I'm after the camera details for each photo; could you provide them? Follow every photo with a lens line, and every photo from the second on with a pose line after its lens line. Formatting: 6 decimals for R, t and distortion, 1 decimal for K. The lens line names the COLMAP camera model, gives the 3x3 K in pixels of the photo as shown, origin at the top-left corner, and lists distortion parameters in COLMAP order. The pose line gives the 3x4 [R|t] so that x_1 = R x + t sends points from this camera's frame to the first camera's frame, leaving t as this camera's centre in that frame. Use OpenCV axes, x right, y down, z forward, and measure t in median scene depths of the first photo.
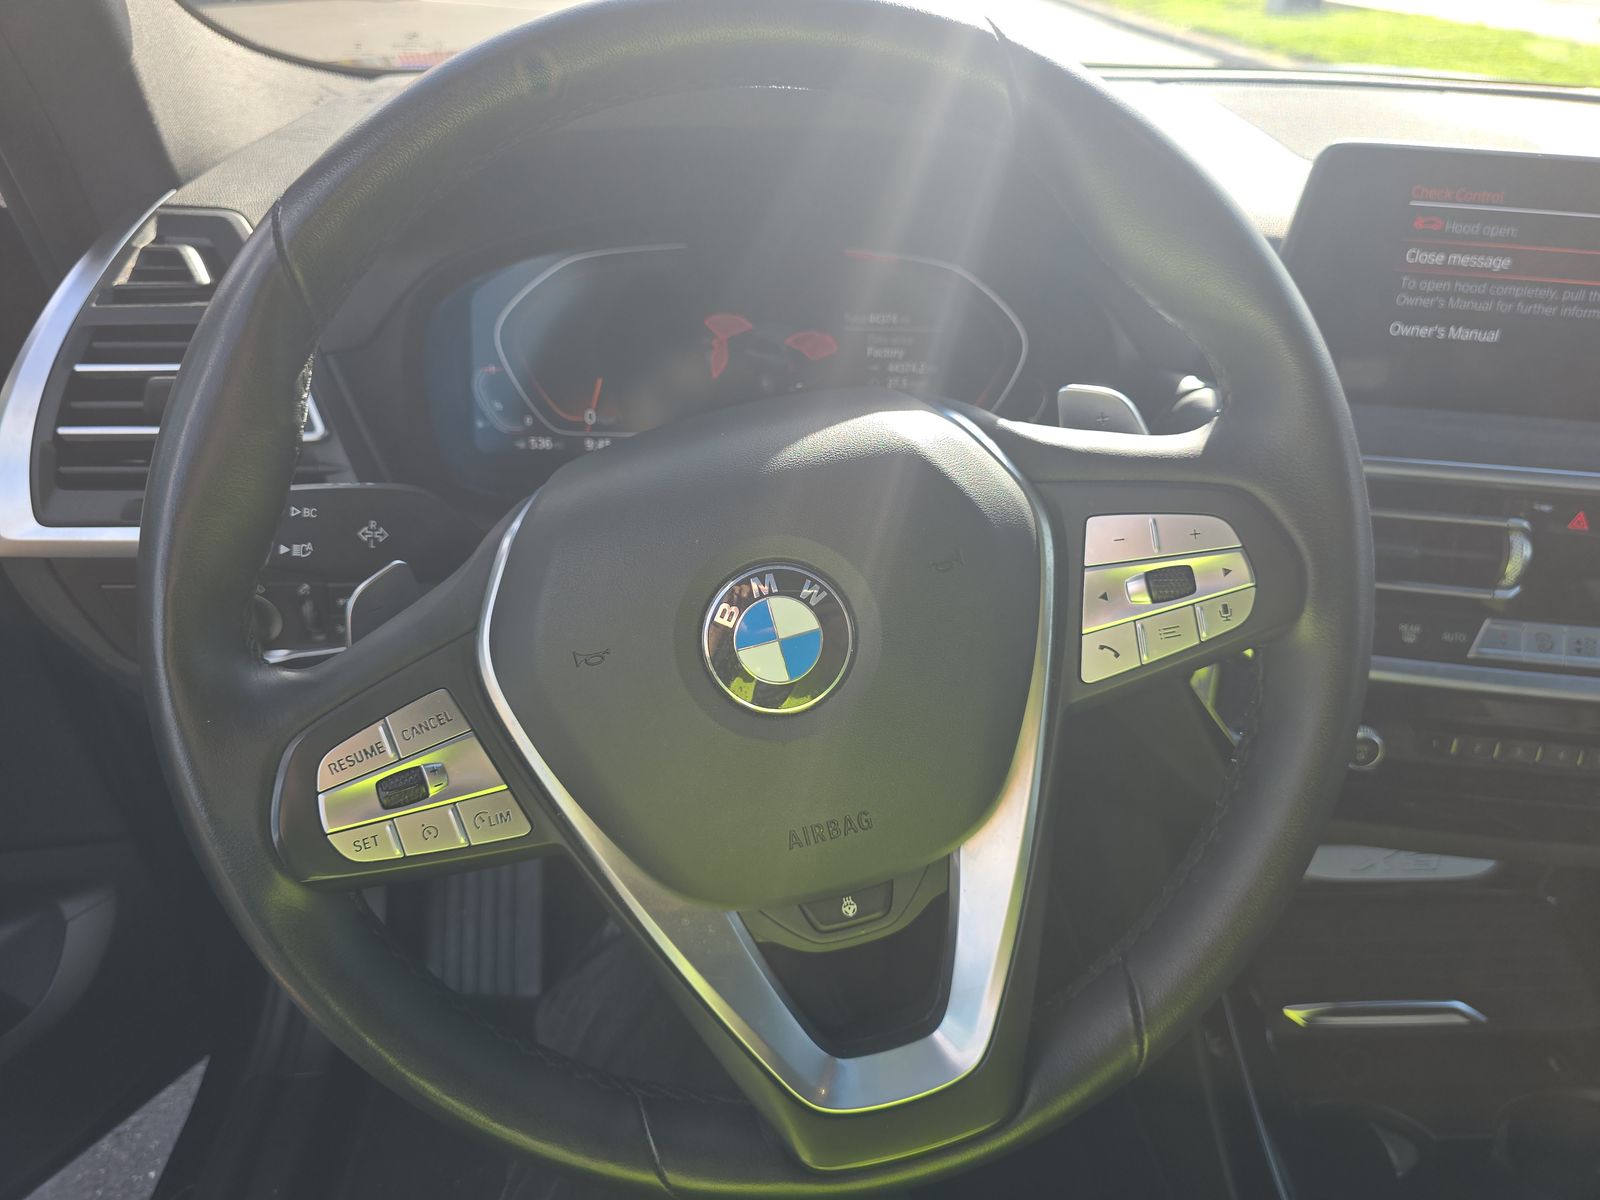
lens RADIAL K [[1096.7, 0, 796.8], [0, 1096.7, 596.2], [0, 0, 1]] dist [0.005168, -0.027421]
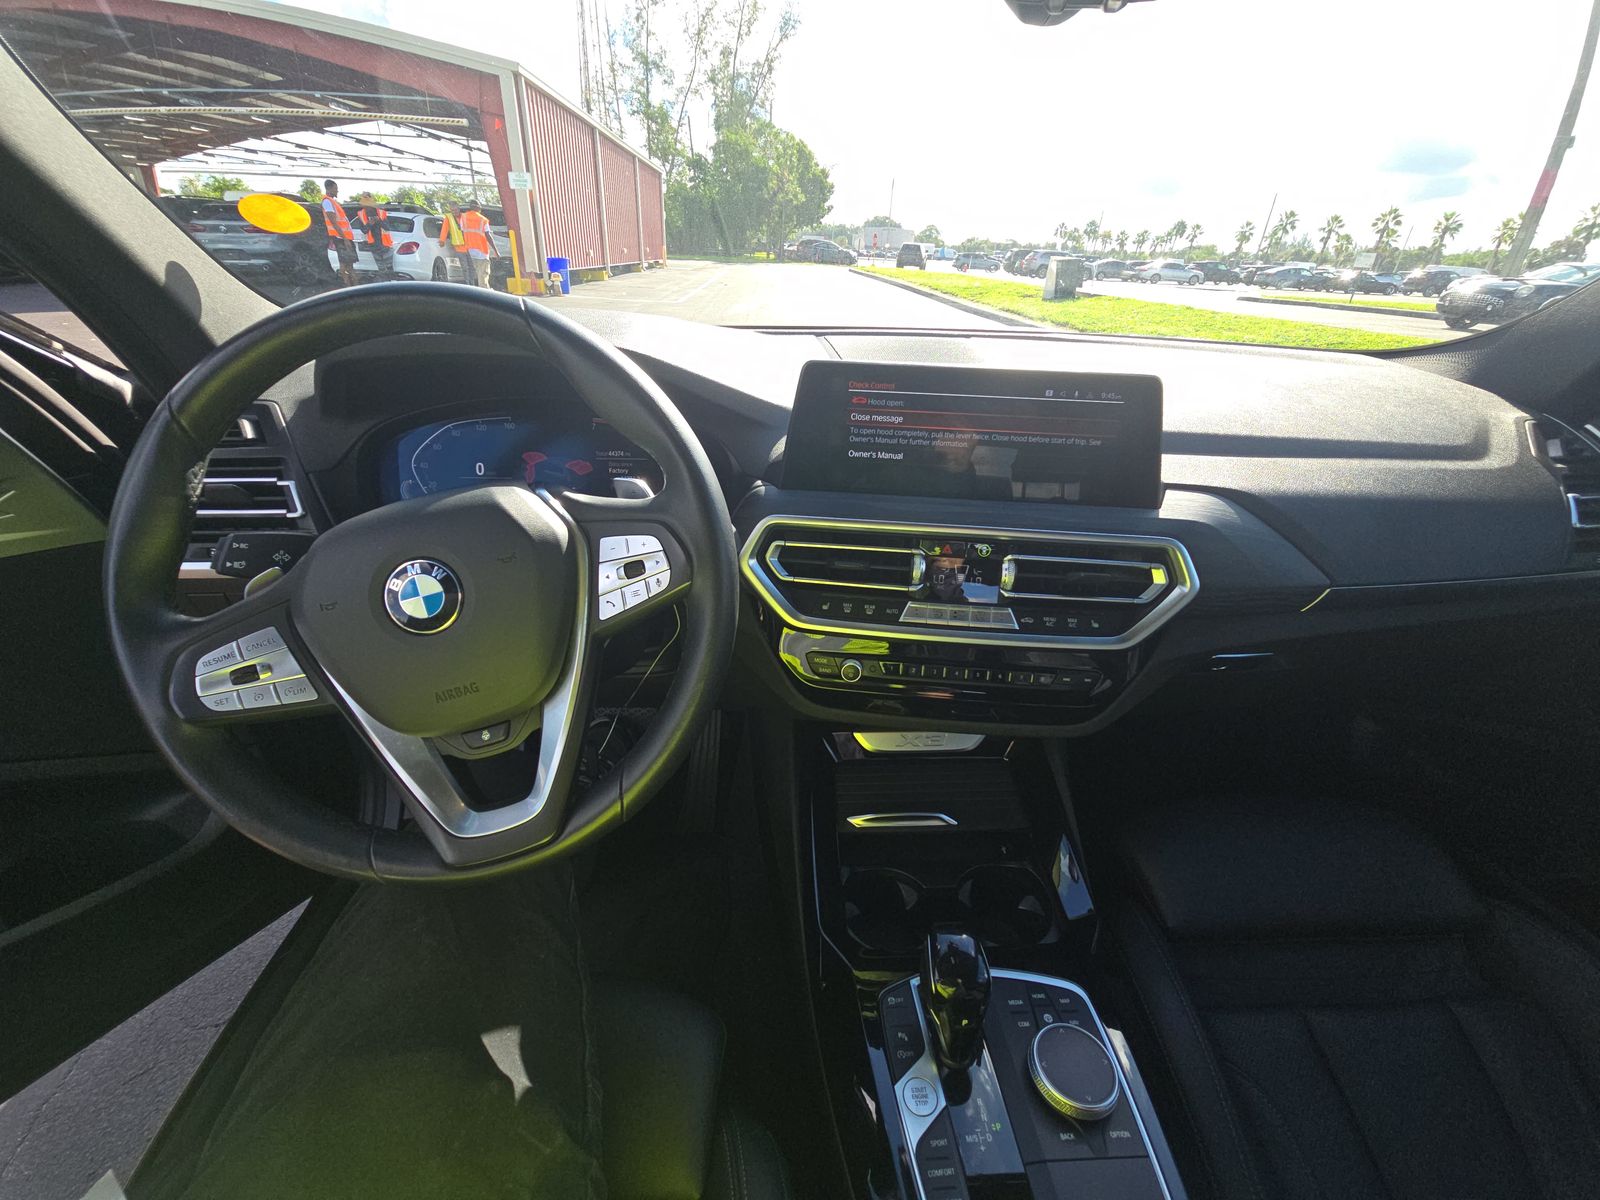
lens RADIAL K [[642.1, 0, 797.4], [0, 642.1, 594.1], [0, 0, 1]] dist [-0.011019, -0.000578]
pose [[0.999714, -0.013614, 0.019675, 0.433599], [0.014800, 0.998000, -0.061459, 0.078321], [-0.018799, 0.061733, 0.997916, -0.133460]]
